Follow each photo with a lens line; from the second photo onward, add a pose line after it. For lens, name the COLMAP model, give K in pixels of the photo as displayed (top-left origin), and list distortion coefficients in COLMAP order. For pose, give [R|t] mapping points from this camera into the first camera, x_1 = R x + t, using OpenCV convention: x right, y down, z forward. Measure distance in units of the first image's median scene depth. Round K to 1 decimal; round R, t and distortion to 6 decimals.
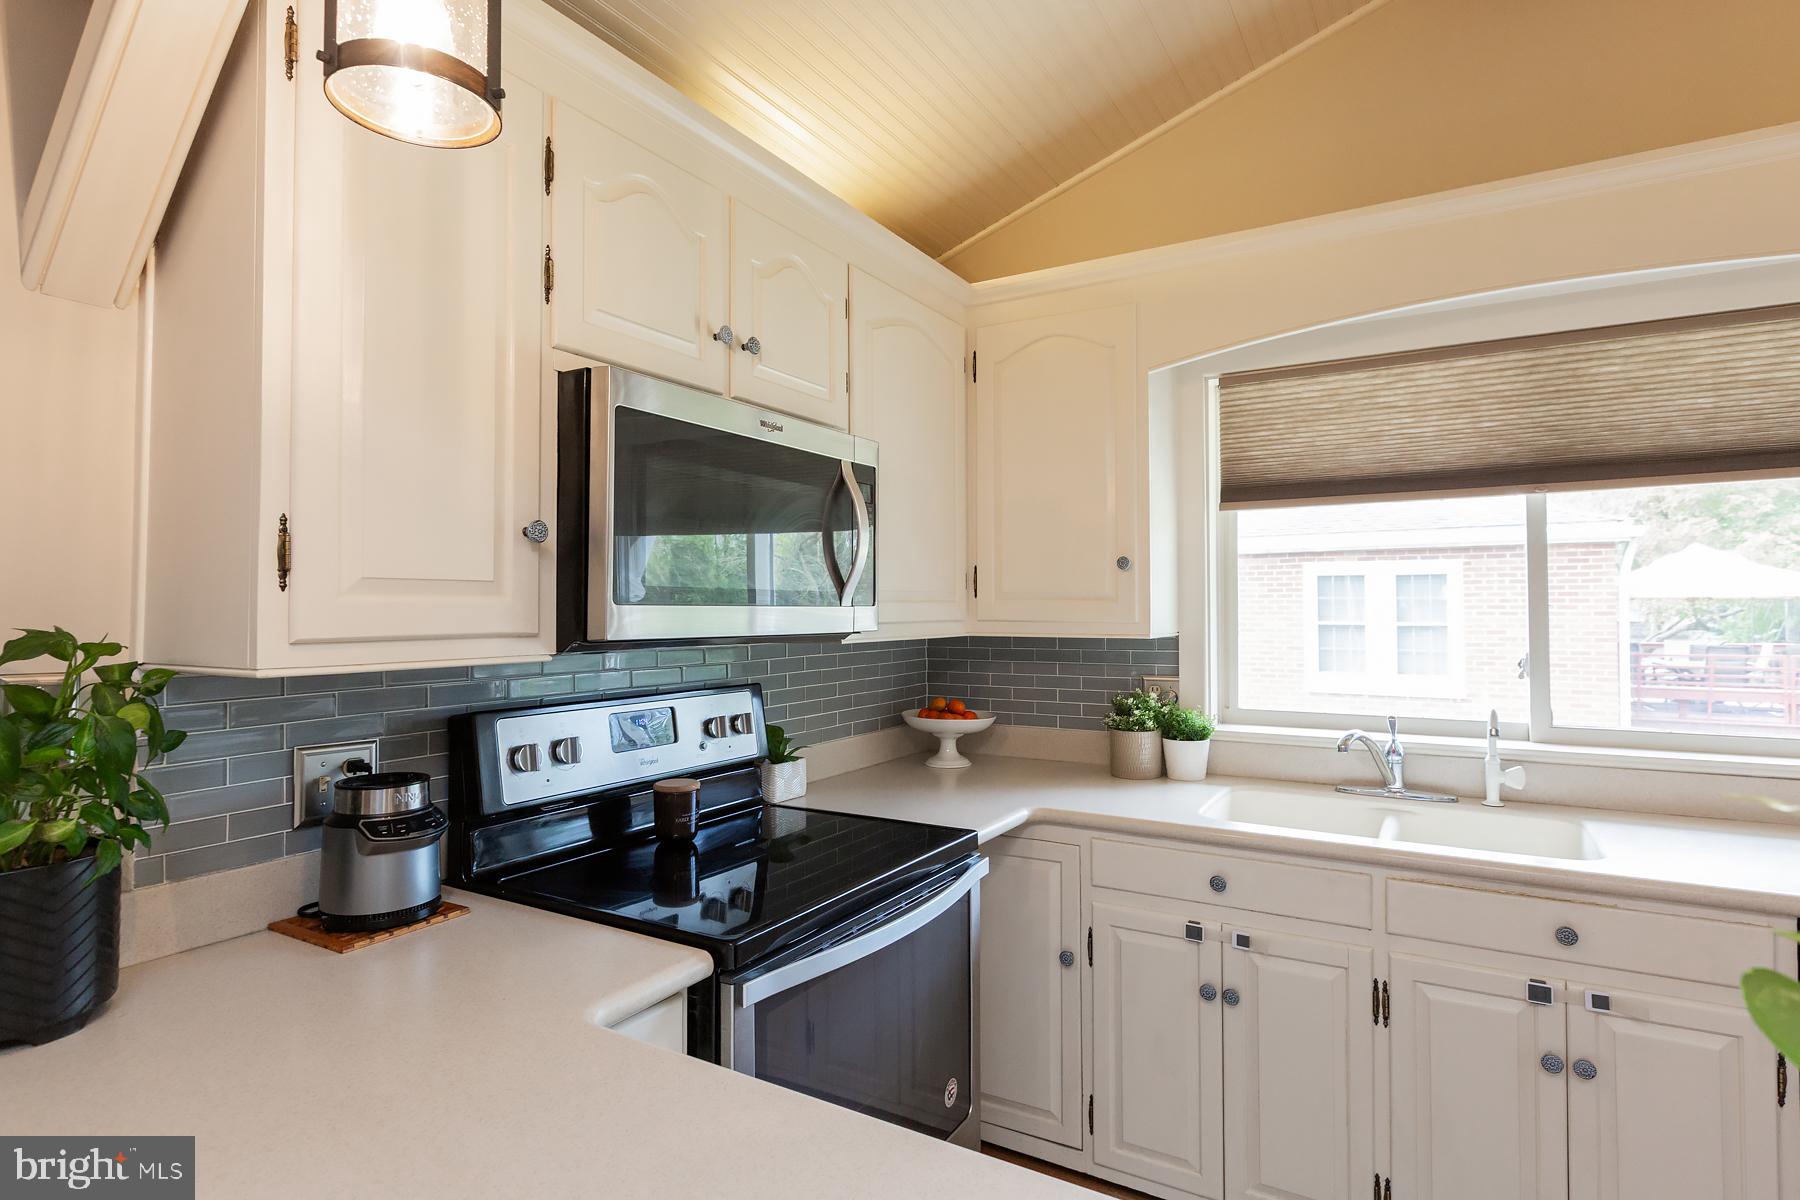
lens RADIAL K [[945.2, 0, 901.1], [0, 945.2, 575.0], [0, 0, 1]] dist [-0.003324, 0.001139]
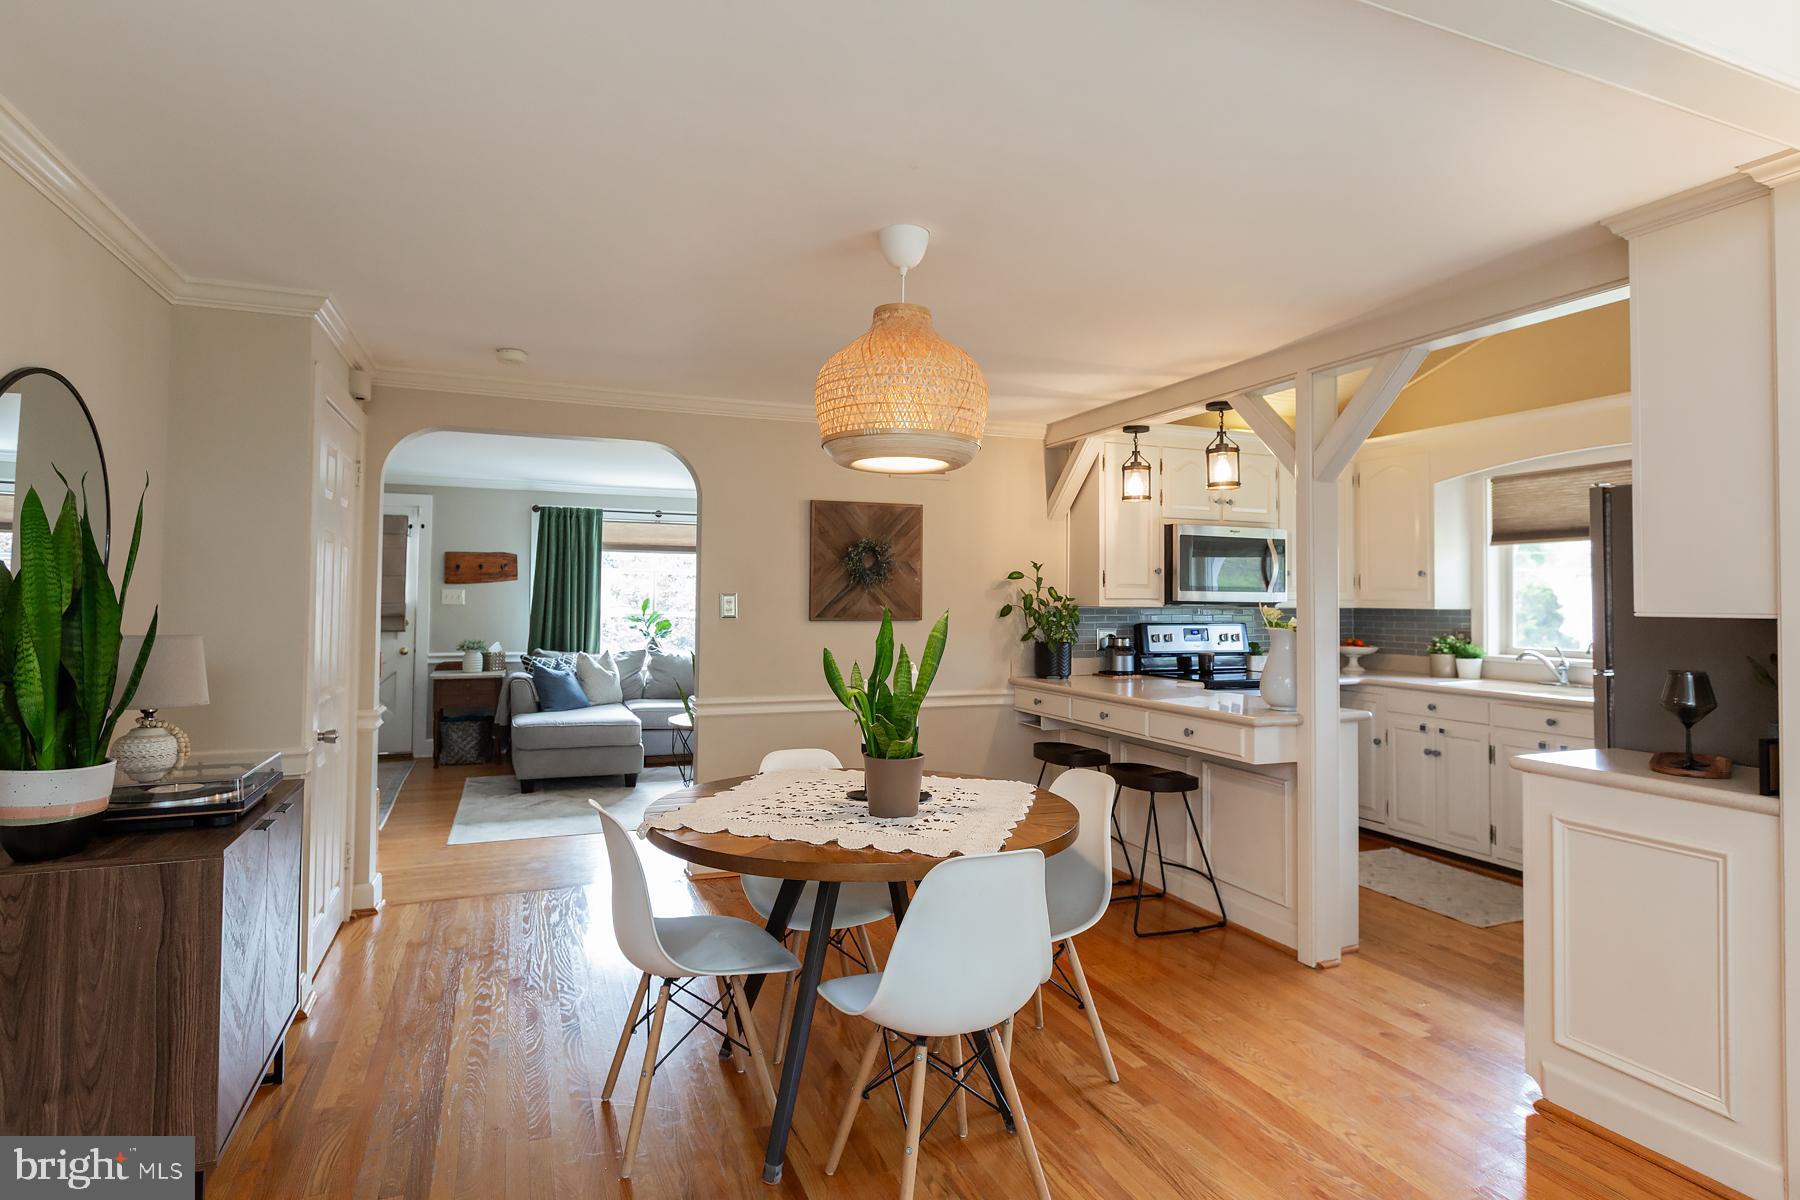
lens RADIAL K [[945.2, 0, 901.1], [0, 945.2, 575.0], [0, 0, 1]] dist [-0.003324, 0.001139]
pose [[0.804152, -0.005339, -0.594399, 0.734771], [0.011381, 0.999915, 0.006415, -0.047755], [0.594314, -0.011923, 0.804145, -1.887409]]
